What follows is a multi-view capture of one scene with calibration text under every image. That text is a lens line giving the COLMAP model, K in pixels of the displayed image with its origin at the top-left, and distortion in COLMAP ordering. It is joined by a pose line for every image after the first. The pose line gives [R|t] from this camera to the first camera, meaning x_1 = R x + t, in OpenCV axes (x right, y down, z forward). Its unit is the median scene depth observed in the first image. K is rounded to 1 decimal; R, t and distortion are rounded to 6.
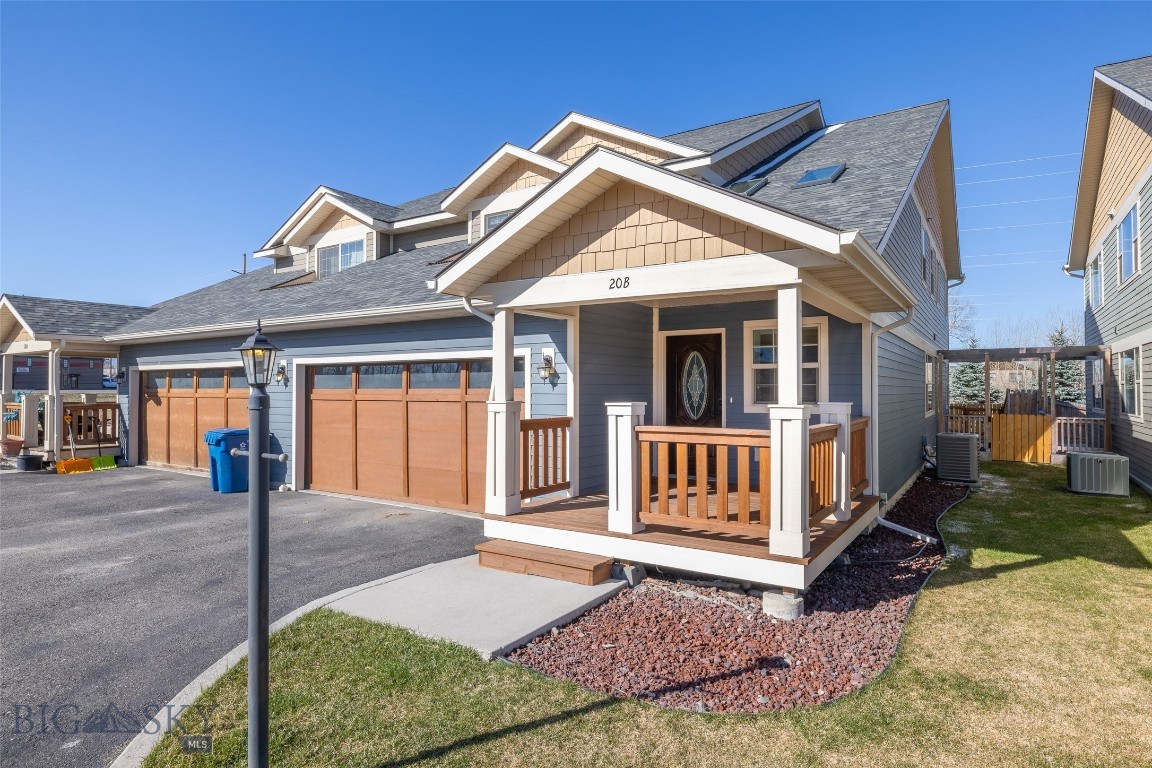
lens RADIAL K [[631.4, 0, 576.0], [0, 631.4, 384.0], [0, 0, 1]] dist [-0.003986, -0.001891]
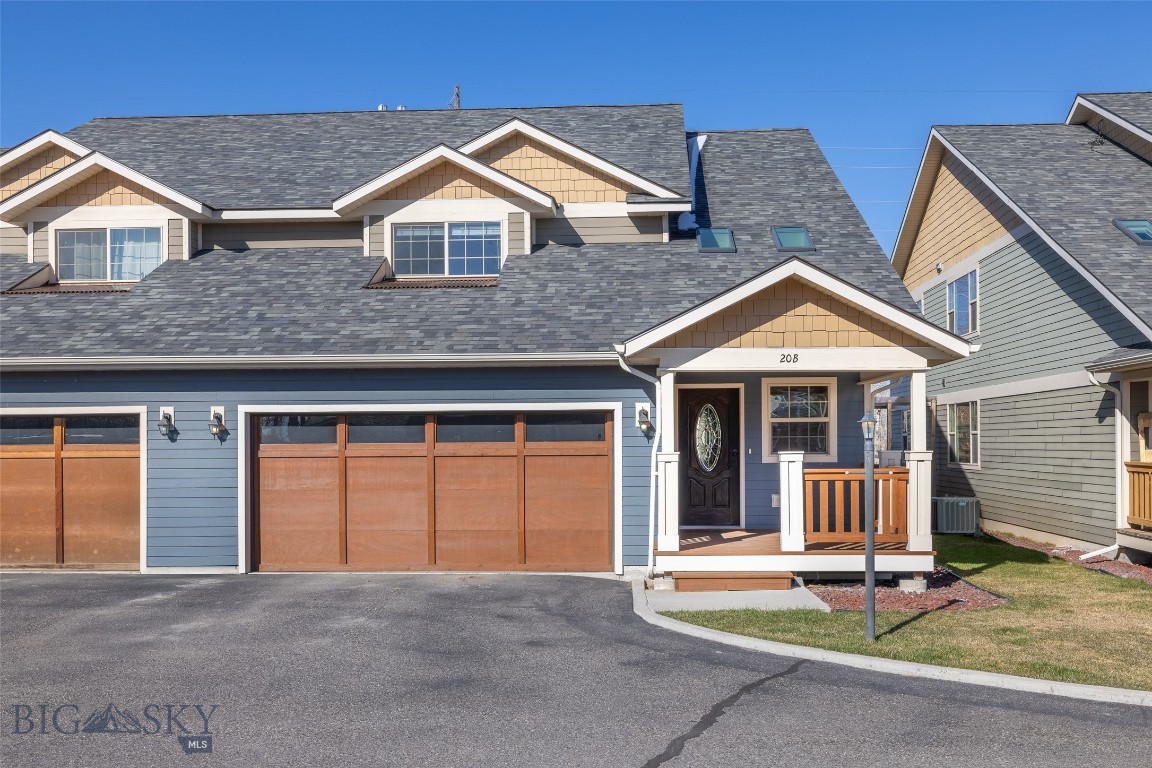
lens RADIAL K [[1148.6, 0, 577.4], [0, 1148.6, 454.7], [0, 0, 1]] dist [0.007936, 0.002059]
pose [[0.865836, -0.011390, 0.500199, -0.792934], [0.002533, 0.999828, 0.018383, -0.004295], [-0.500322, -0.014650, 0.865715, -0.435668]]
